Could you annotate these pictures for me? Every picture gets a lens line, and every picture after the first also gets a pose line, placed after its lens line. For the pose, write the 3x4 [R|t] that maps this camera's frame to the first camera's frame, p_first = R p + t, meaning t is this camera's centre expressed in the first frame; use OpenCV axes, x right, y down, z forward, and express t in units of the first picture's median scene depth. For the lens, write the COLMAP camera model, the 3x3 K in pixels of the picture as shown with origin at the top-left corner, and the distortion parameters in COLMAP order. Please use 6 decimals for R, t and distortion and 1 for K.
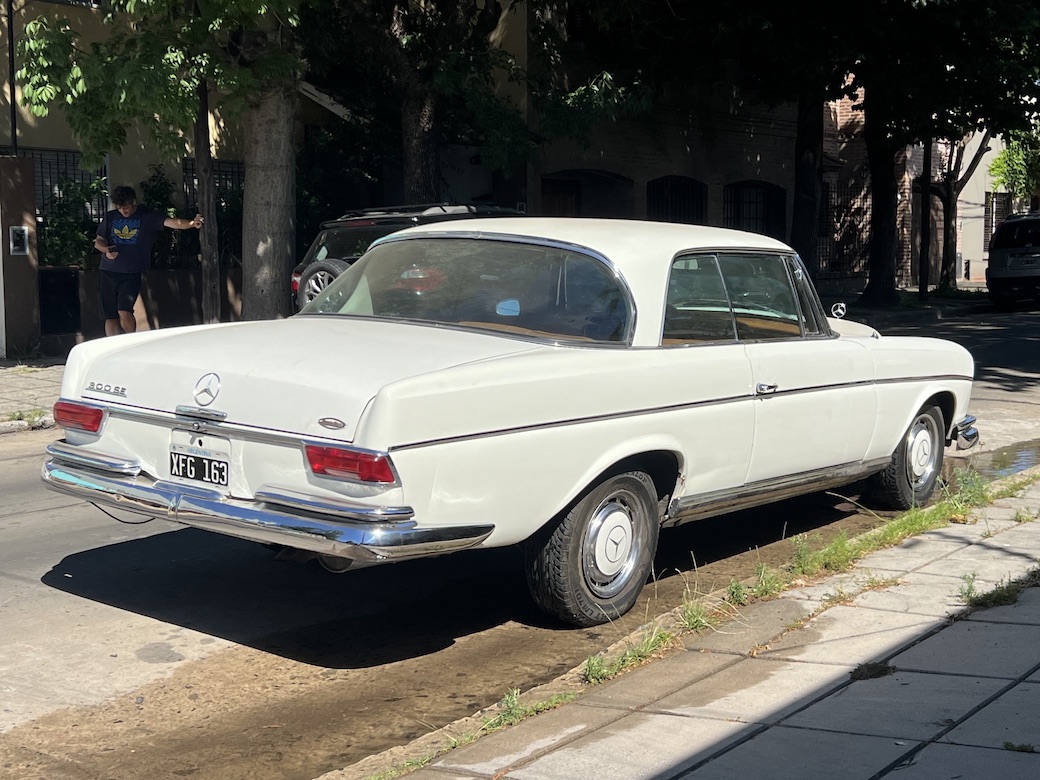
lens RADIAL K [[1458.4, 0, 520.0], [0, 1458.4, 390.0], [0, 0, 1]] dist [0.086017, -0.018698]
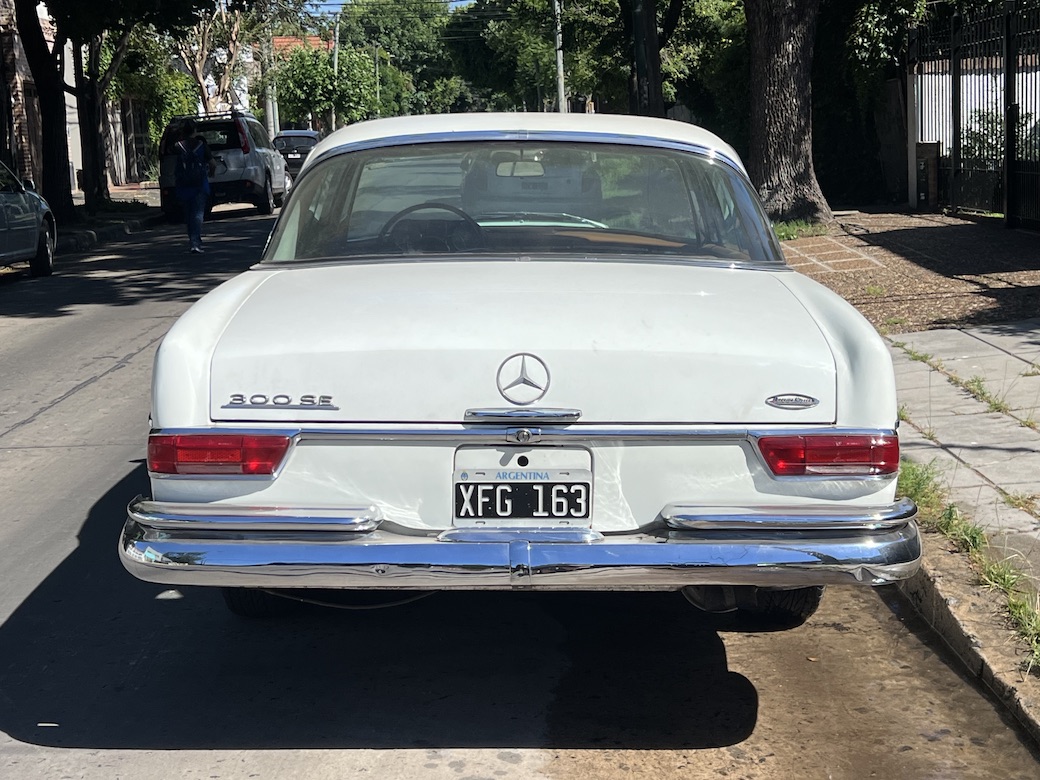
lens RADIAL K [[1545.1, 0, 520.0], [0, 1545.1, 390.0], [0, 0, 1]] dist [0.289436, -1.164683]
pose [[0.790692, -0.127469, 0.598797, -0.626655], [0.097418, 0.991819, 0.082495, -0.052406], [-0.604413, -0.006894, 0.796641, 0.447480]]
